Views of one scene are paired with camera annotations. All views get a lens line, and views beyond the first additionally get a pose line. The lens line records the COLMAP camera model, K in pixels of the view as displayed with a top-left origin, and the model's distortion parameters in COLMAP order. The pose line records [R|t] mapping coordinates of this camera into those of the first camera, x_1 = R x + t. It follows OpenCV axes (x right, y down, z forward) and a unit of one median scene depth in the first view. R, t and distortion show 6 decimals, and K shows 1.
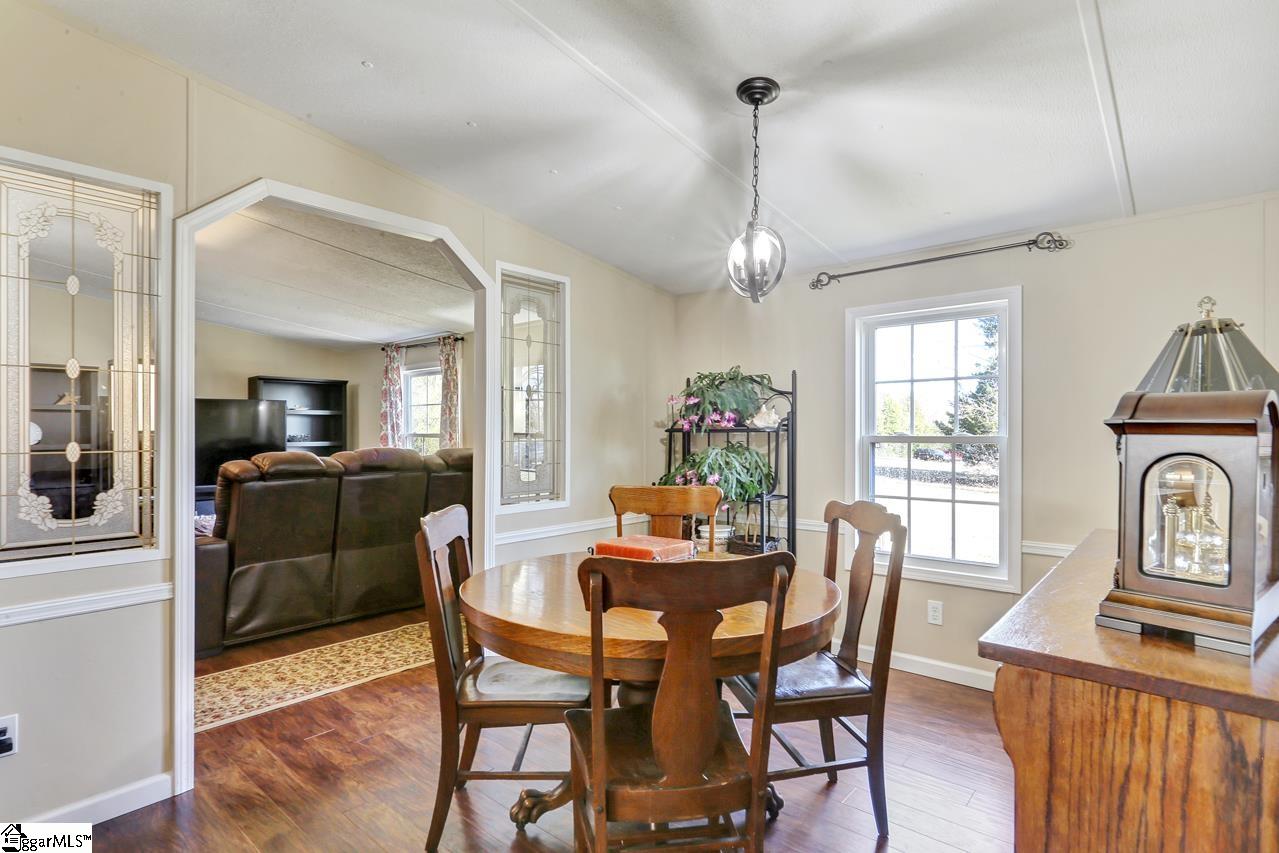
lens RADIAL K [[644.3, 0, 642.2], [0, 644.3, 428.5], [0, 0, 1]] dist [0.002324, 0.000995]
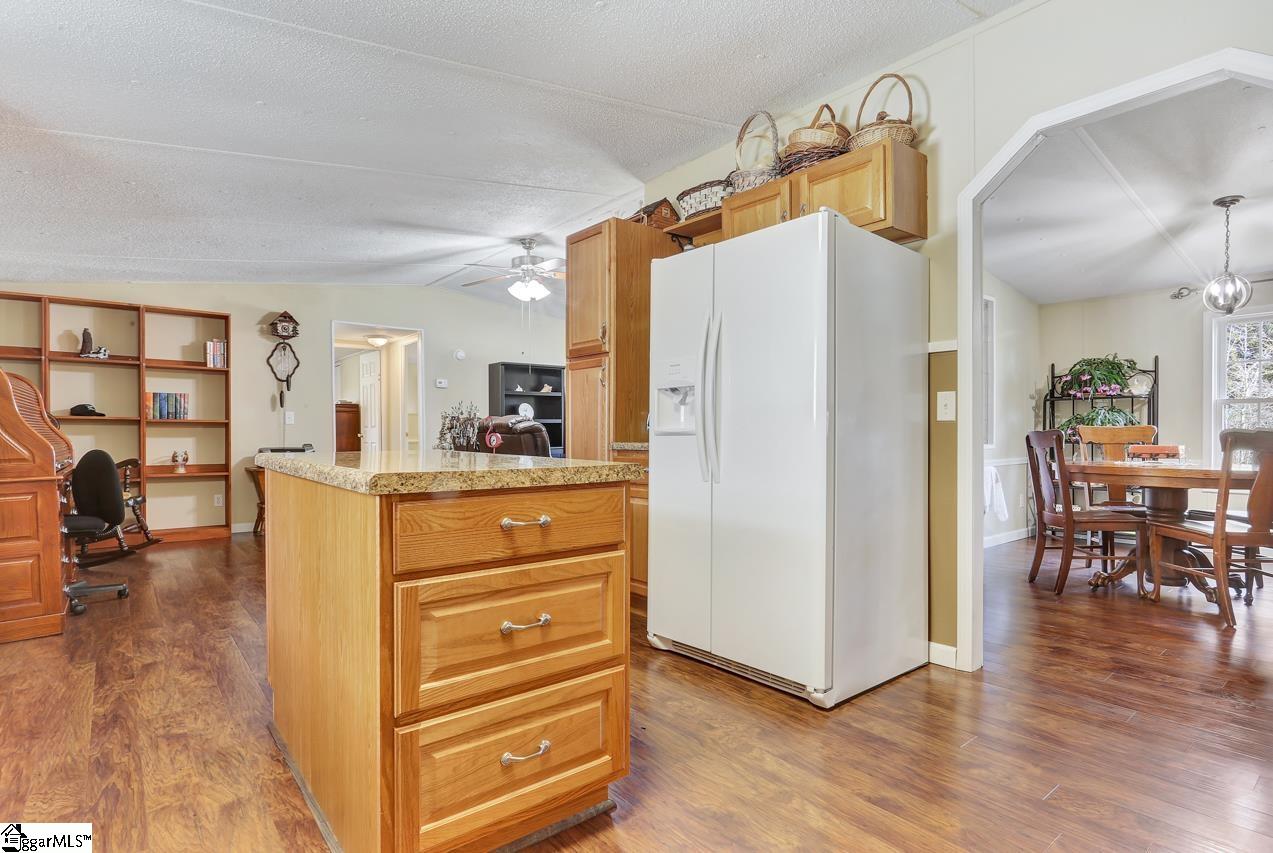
lens RADIAL K [[641.2, 0, 633.7], [0, 641.2, 433.4], [0, 0, 1]] dist [0.002324, 0.000995]
pose [[0.982383, -0.003301, -0.186852, -0.658749], [0.004919, 0.999954, 0.008200, 0.067894], [0.186816, -0.008975, 0.982354, -0.649049]]
